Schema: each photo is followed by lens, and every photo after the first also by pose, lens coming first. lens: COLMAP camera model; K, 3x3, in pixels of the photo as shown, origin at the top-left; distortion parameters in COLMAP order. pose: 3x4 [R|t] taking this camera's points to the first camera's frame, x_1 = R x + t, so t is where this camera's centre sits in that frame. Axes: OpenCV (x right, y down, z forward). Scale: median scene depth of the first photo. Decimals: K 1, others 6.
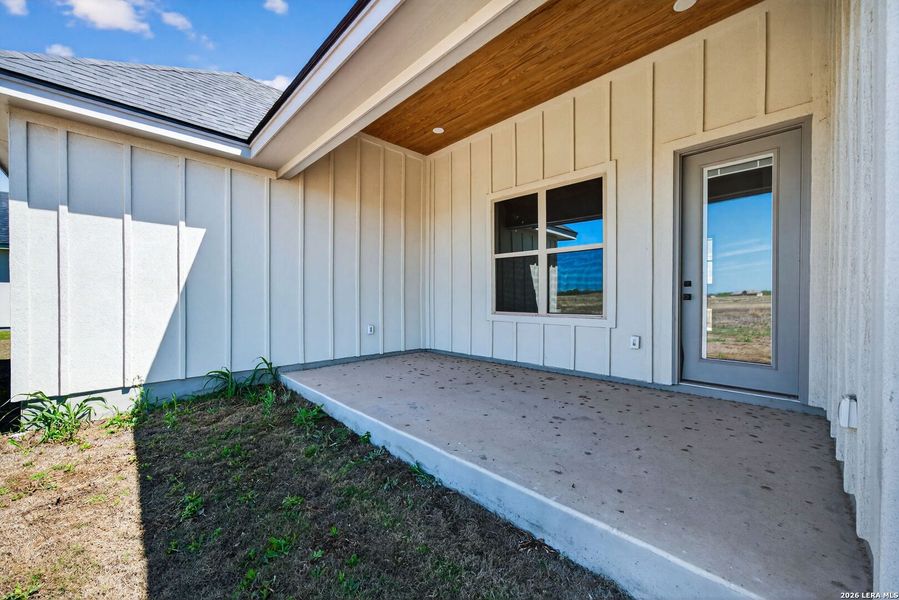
lens RADIAL K [[336.9, 0, 450.1], [0, 336.9, 301.3], [0, 0, 1]] dist [-0.000535, 0.000247]
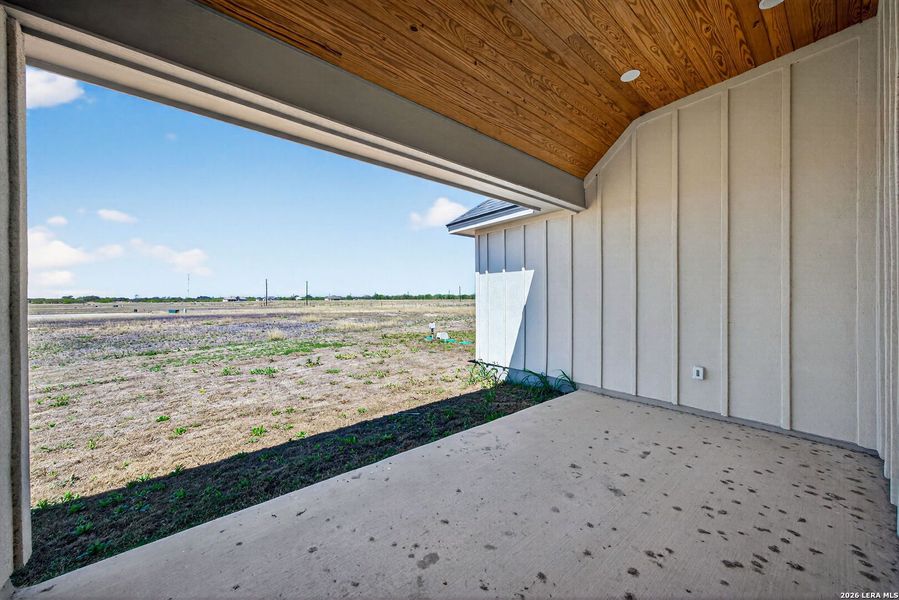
lens RADIAL K [[316.5, 0, 449.5], [0, 316.5, 300.0], [0, 0, 1]] dist [0.000745, 0.000178]
pose [[-0.113492, -0.001964, -0.993537, 0.707077], [-0.007565, 0.999971, -0.001113, -0.089943], [0.993510, 0.007390, -0.113503, 0.886690]]
